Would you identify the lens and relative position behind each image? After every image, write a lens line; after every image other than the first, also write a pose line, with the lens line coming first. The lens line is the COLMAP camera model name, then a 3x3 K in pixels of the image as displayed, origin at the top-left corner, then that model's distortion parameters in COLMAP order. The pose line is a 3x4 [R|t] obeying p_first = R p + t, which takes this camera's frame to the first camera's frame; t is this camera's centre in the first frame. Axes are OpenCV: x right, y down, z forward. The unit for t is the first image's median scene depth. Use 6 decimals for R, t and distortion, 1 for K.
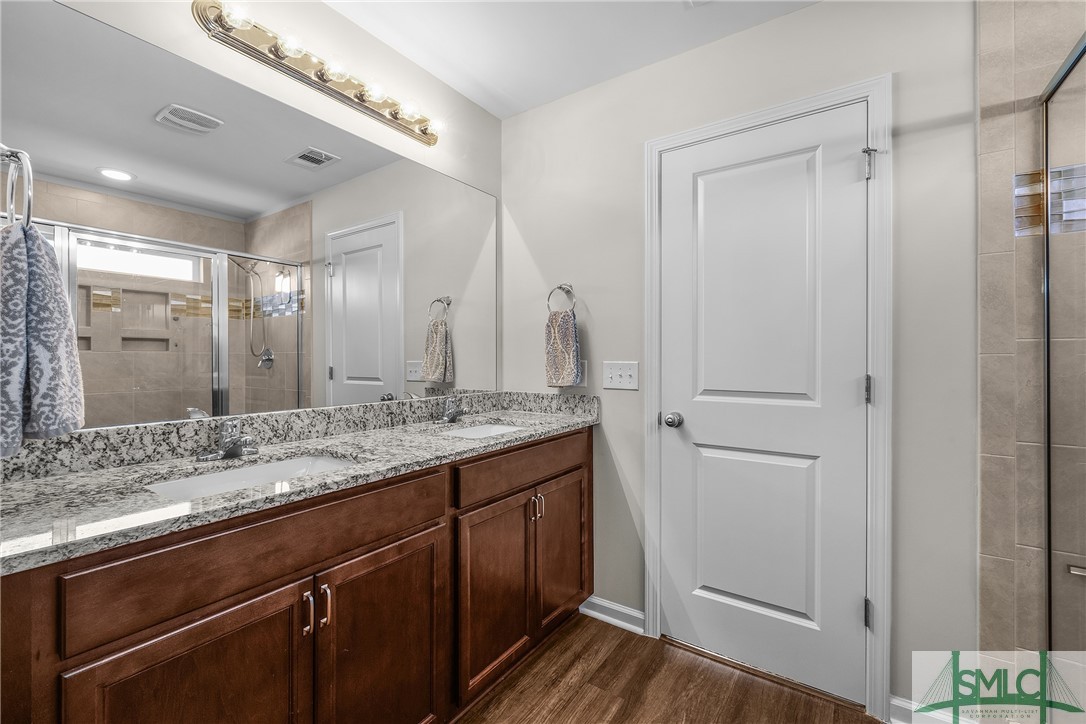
lens RADIAL K [[460.5, 0, 542.0], [0, 460.5, 365.3], [0, 0, 1]] dist [-0.001179, 0.000909]
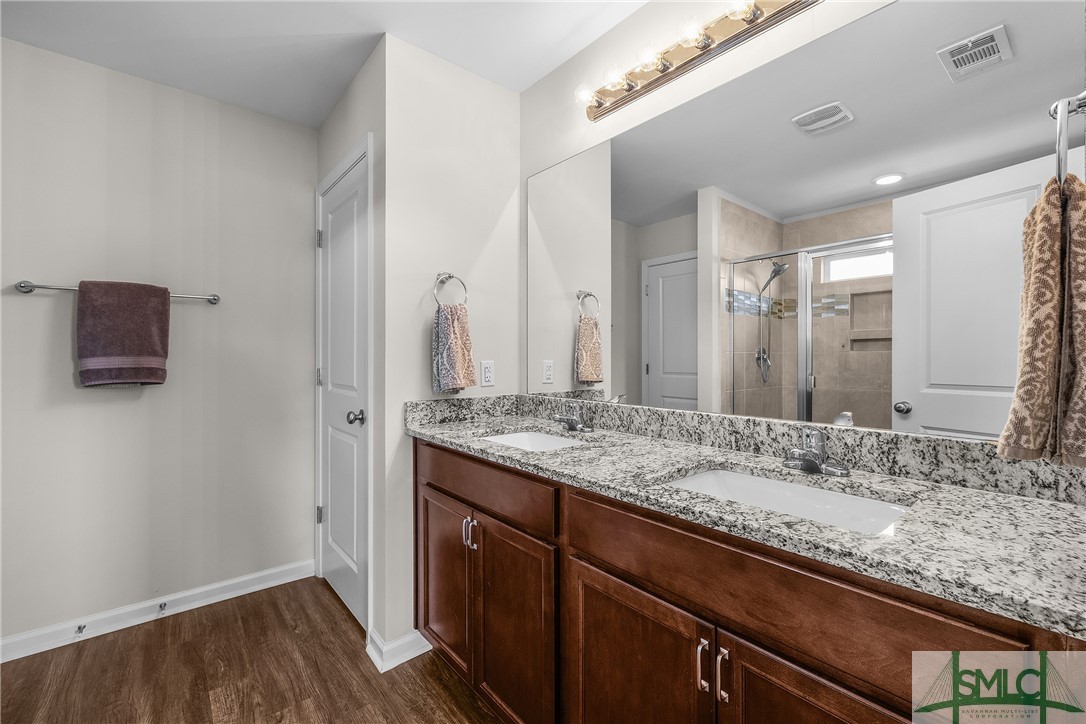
lens RADIAL K [[460.5, 0, 547.1], [0, 460.5, 363.1], [0, 0, 1]] dist [-0.001179, 0.000909]
pose [[-0.259242, 0.012670, -0.965729, 0.529997], [-0.015802, 0.999724, 0.017358, -0.016875], [0.965683, 0.019760, -0.258970, 1.024029]]
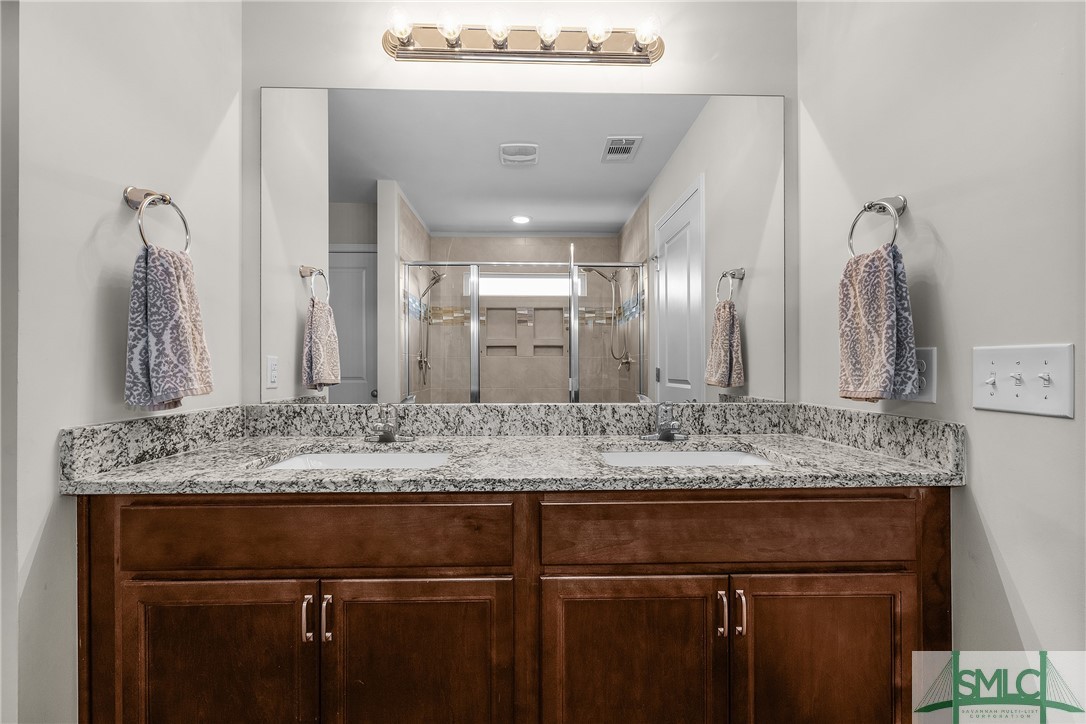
lens RADIAL K [[460.5, 0, 540.4], [0, 460.5, 374.0], [0, 0, 1]] dist [-0.001179, 0.000909]
pose [[0.590827, 0.012229, -0.806705, 0.317281], [-0.012864, 0.999901, 0.005736, 0.026112], [0.806695, 0.006988, 0.590926, 0.526607]]
